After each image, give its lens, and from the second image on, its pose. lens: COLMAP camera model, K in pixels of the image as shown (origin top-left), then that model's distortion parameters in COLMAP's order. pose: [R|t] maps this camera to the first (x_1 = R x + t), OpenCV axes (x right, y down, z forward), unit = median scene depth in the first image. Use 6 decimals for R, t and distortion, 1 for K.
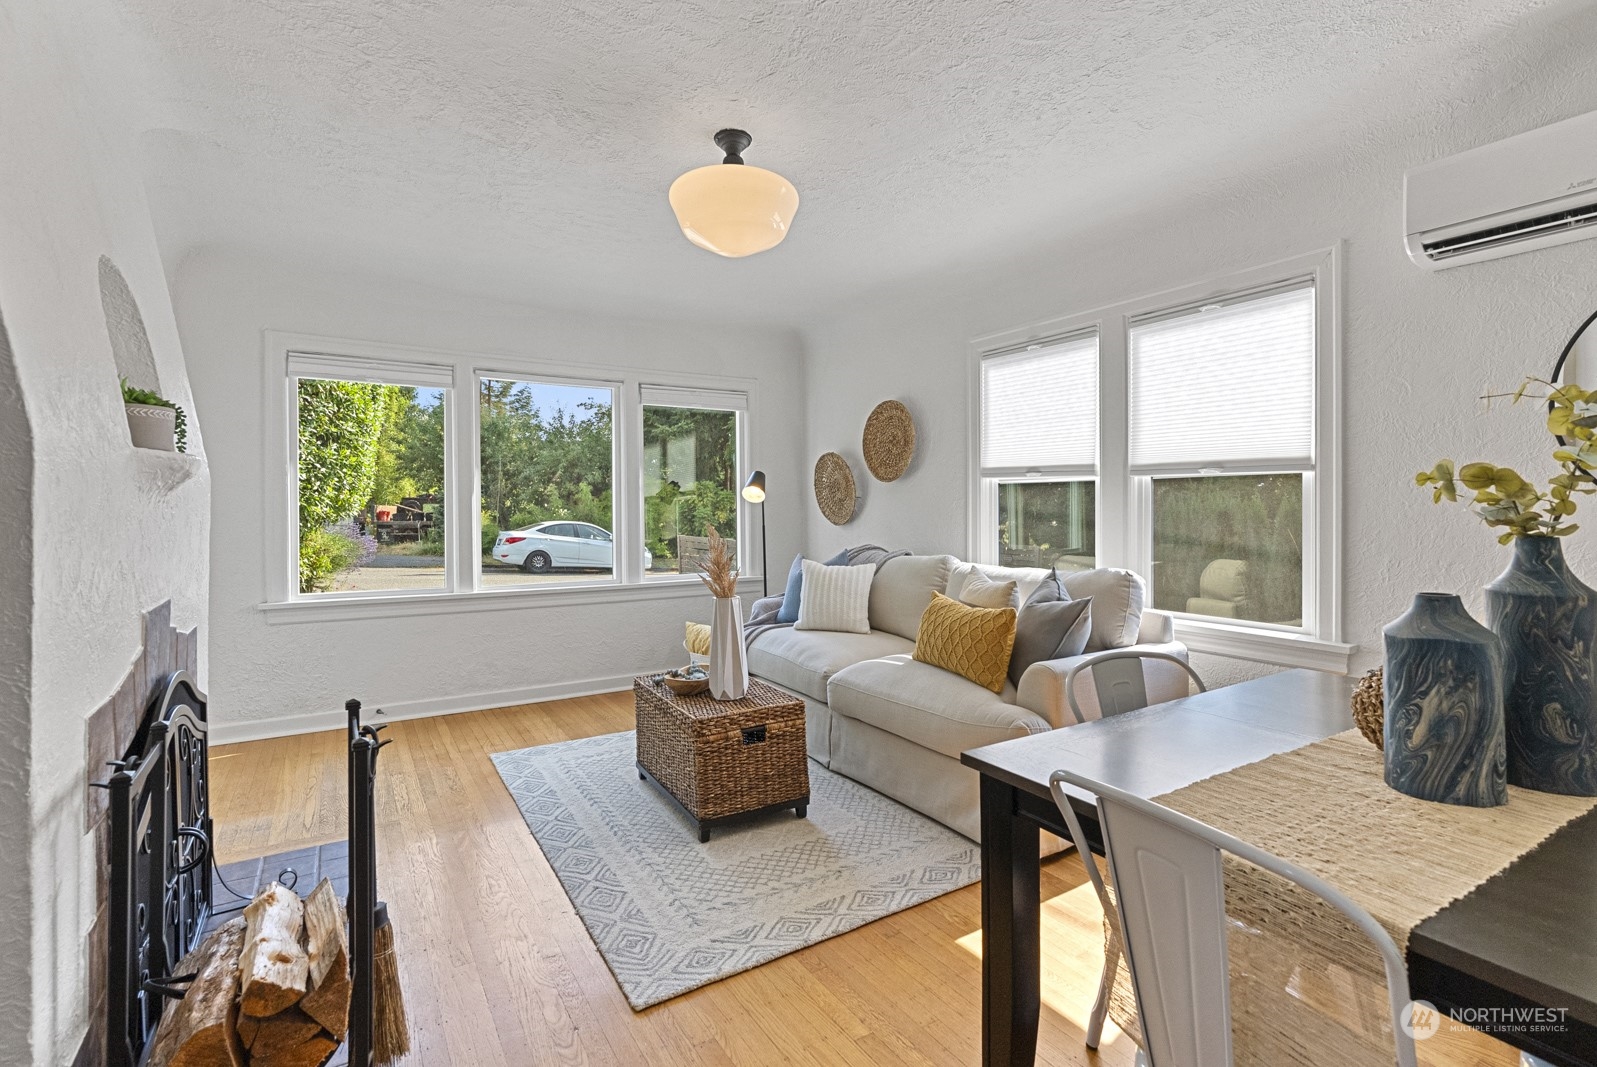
lens RADIAL K [[741.2, 0, 794.6], [0, 741.2, 504.4], [0, 0, 1]] dist [-0.001313, 0.000063]
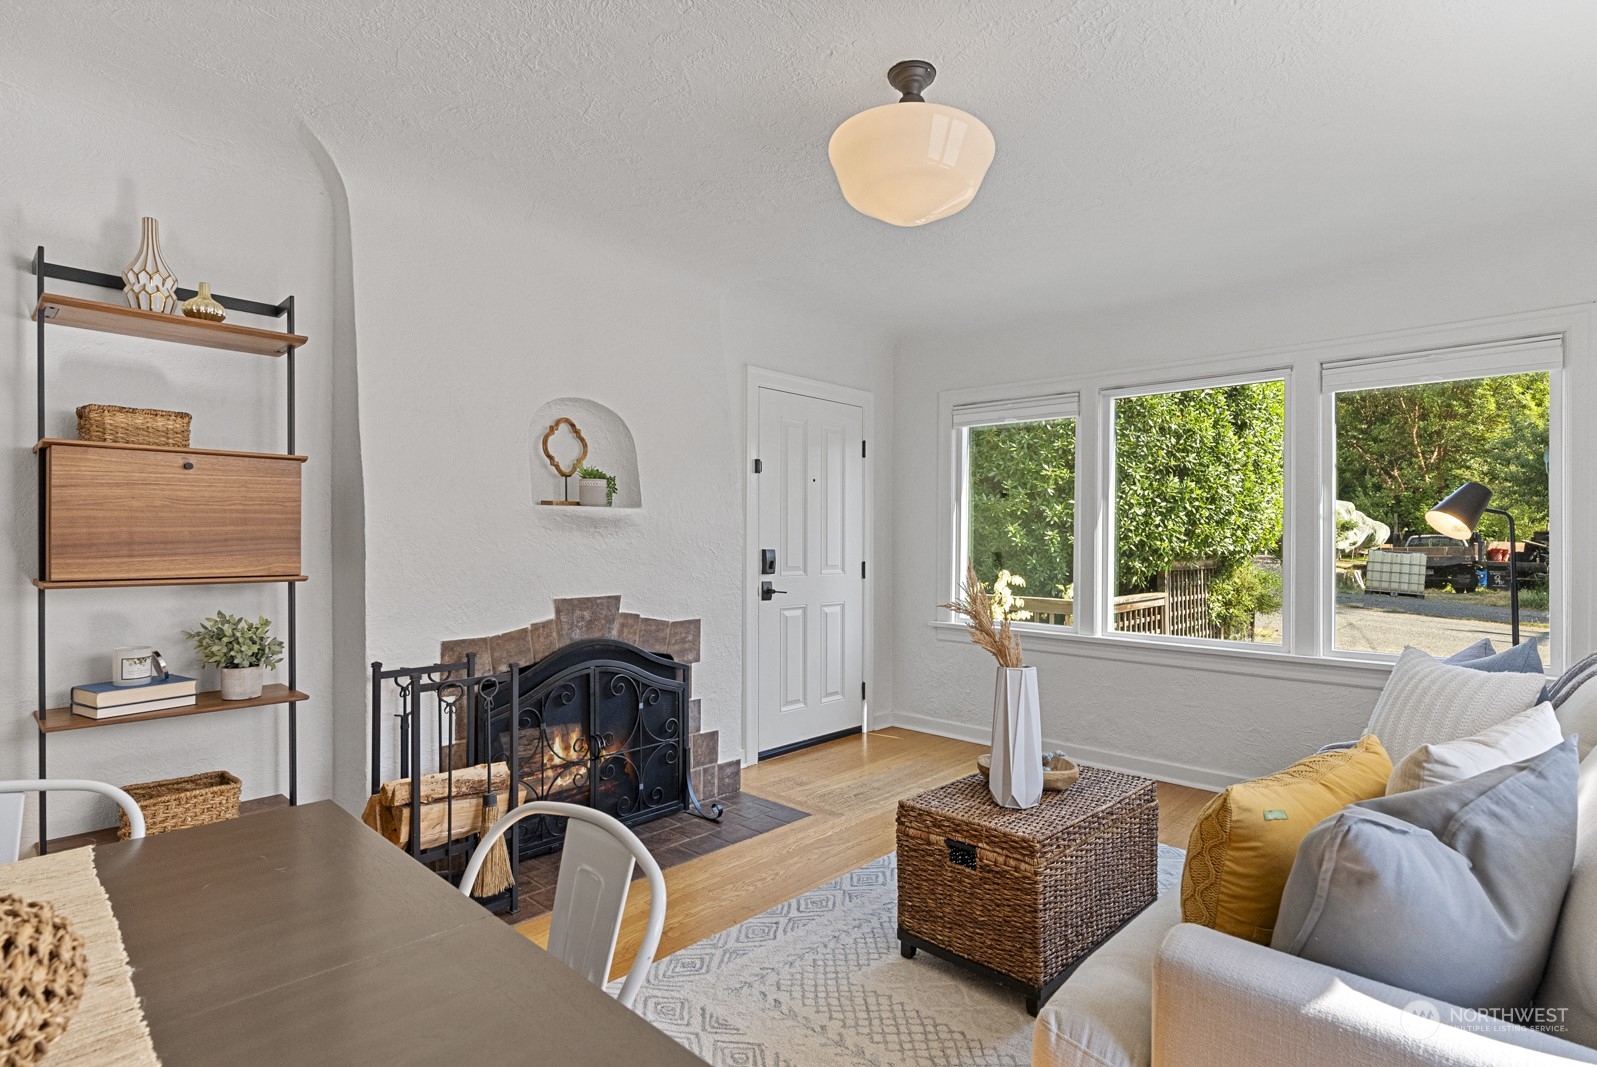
lens RADIAL K [[796.9, 0, 798.5], [0, 796.9, 533.5], [0, 0, 1]] dist [-0.003142, -0.000247]
pose [[0.266949, -0.004113, -0.963702, 0.526721], [-0.003382, 0.999981, -0.005205, -0.000869], [0.963705, 0.004649, 0.266930, 0.502739]]
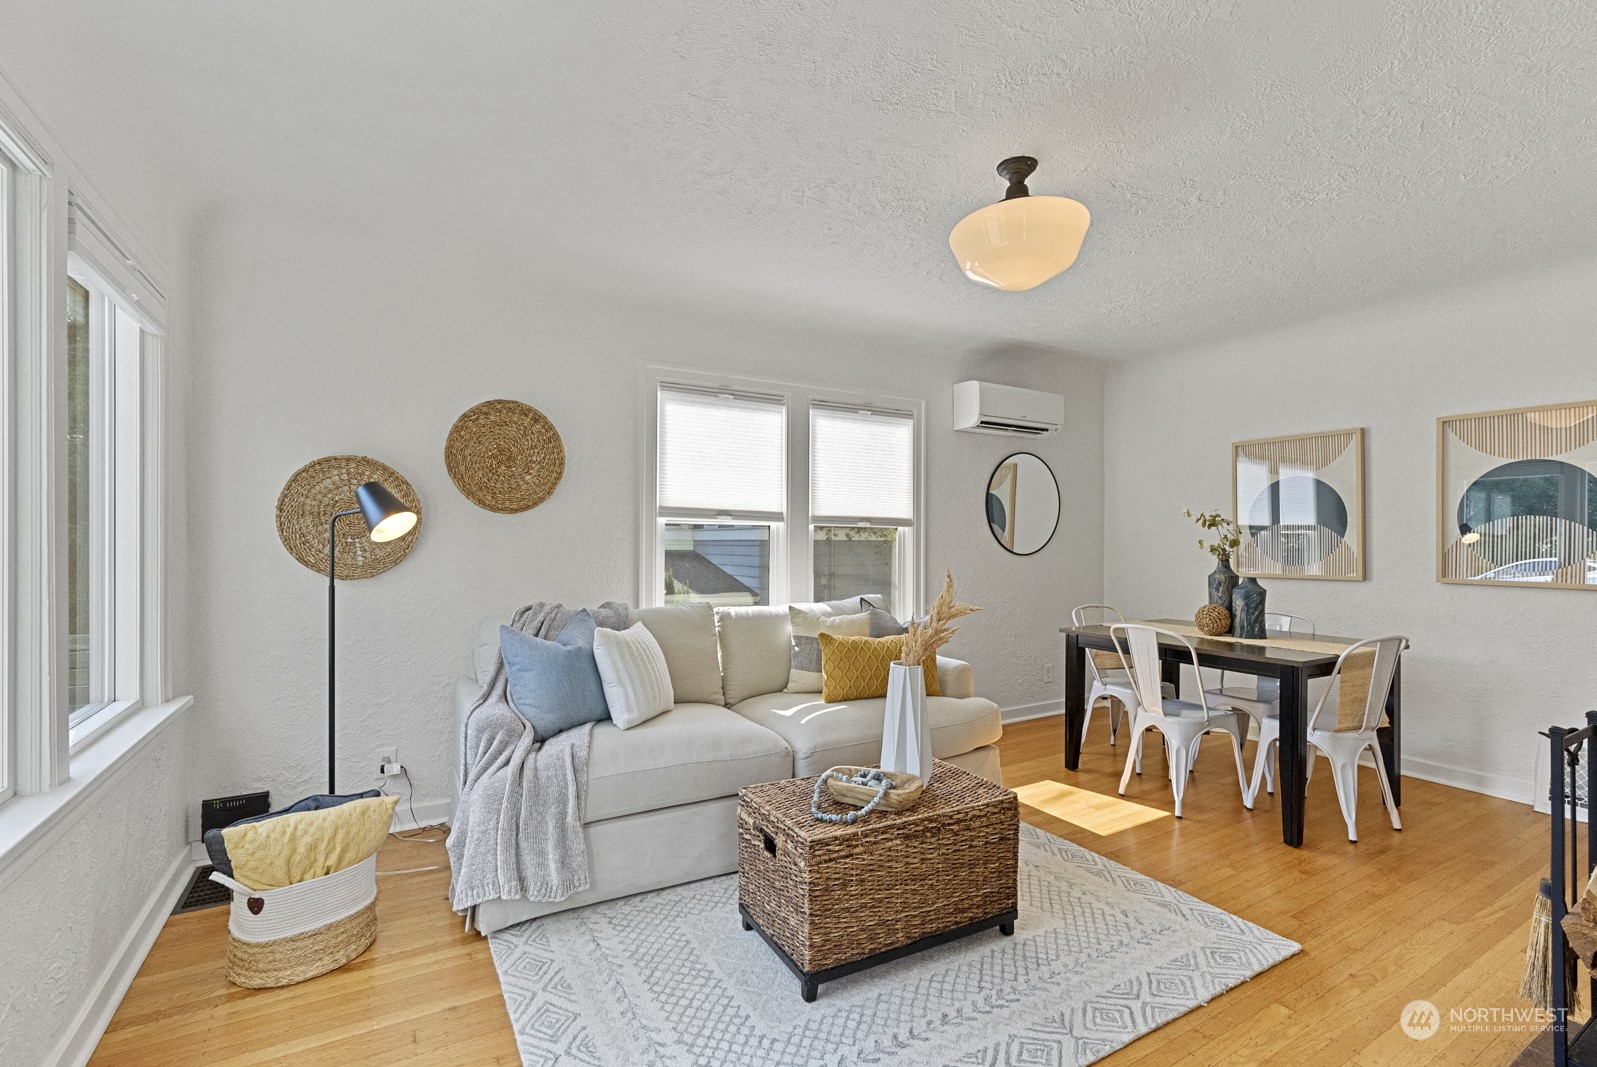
lens RADIAL K [[731.8, 0, 798.5], [0, 731.8, 533.5], [0, 0, 1]] dist [-0.003917, 0.001315]
pose [[0.018108, 0.011171, 0.999774, -0.773567], [-0.008453, 0.999904, -0.011020, -0.007521], [-0.999800, -0.008252, 0.018201, 0.954510]]
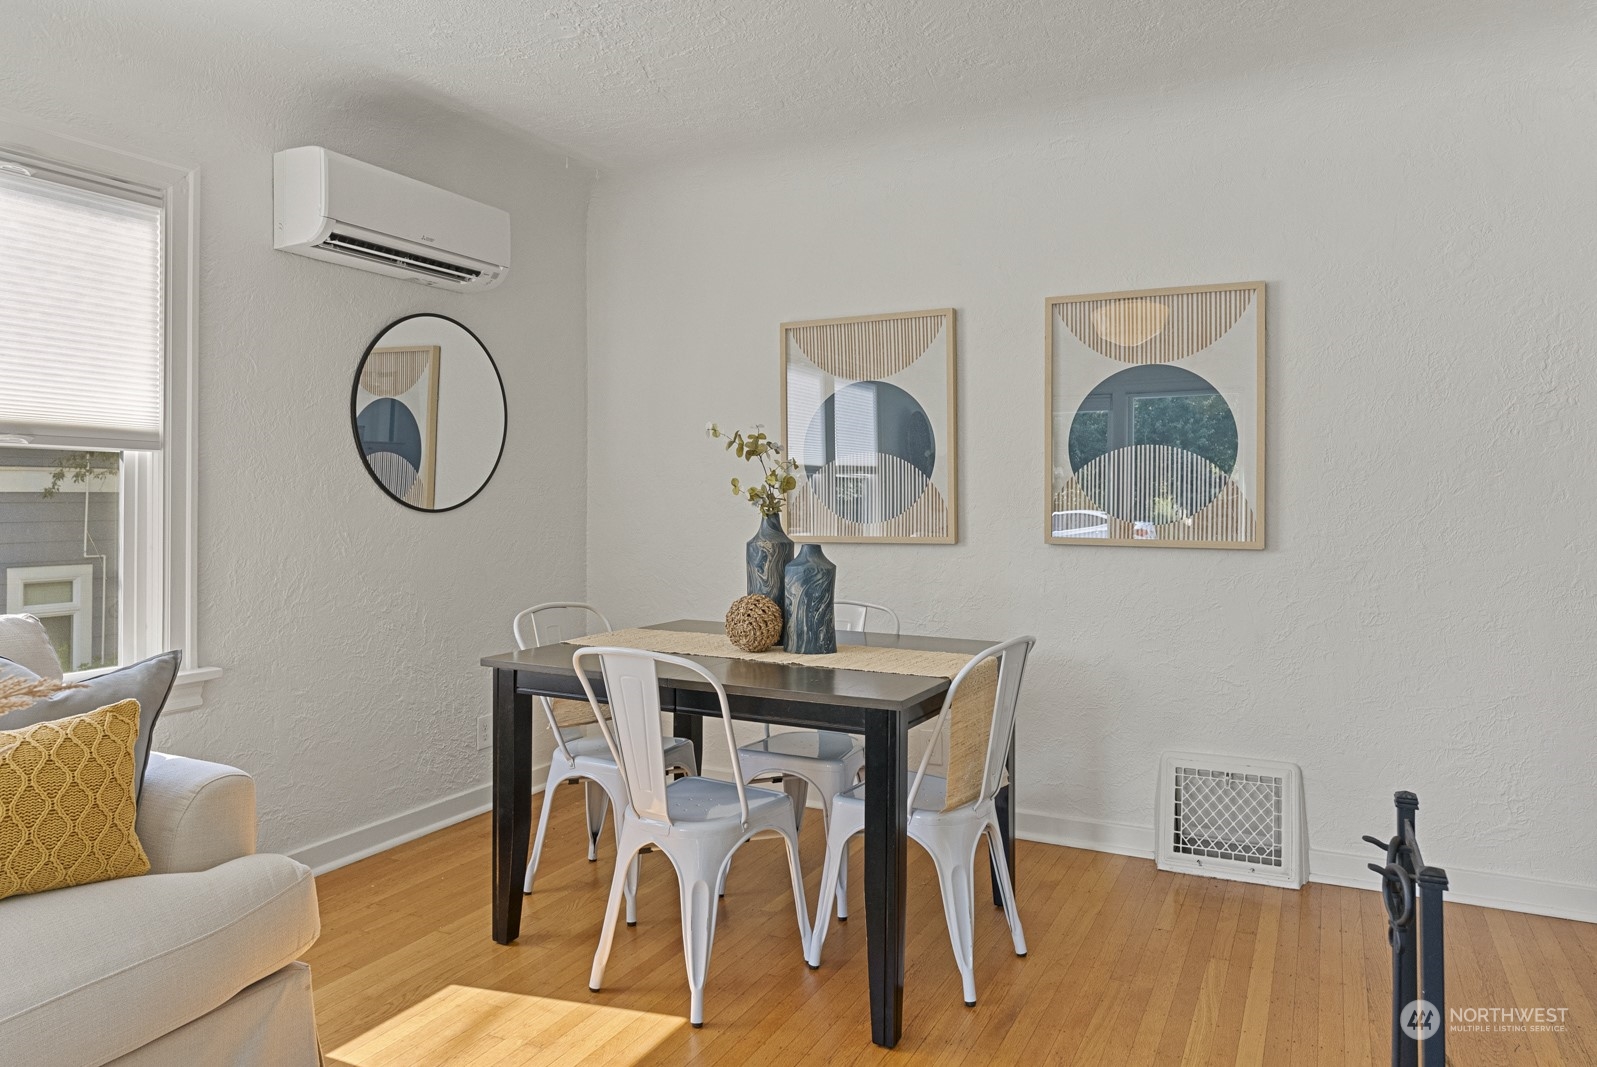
lens RADIAL K [[1031.0, 0, 798.5], [0, 1031.0, 533.5], [0, 0, 1]] dist [0.001155, 0.000453]
pose [[-0.518402, -0.029031, 0.854644, -0.425466], [-0.002737, 0.999475, 0.032290, 0.002503], [-0.855132, 0.014400, -0.518210, 0.769499]]
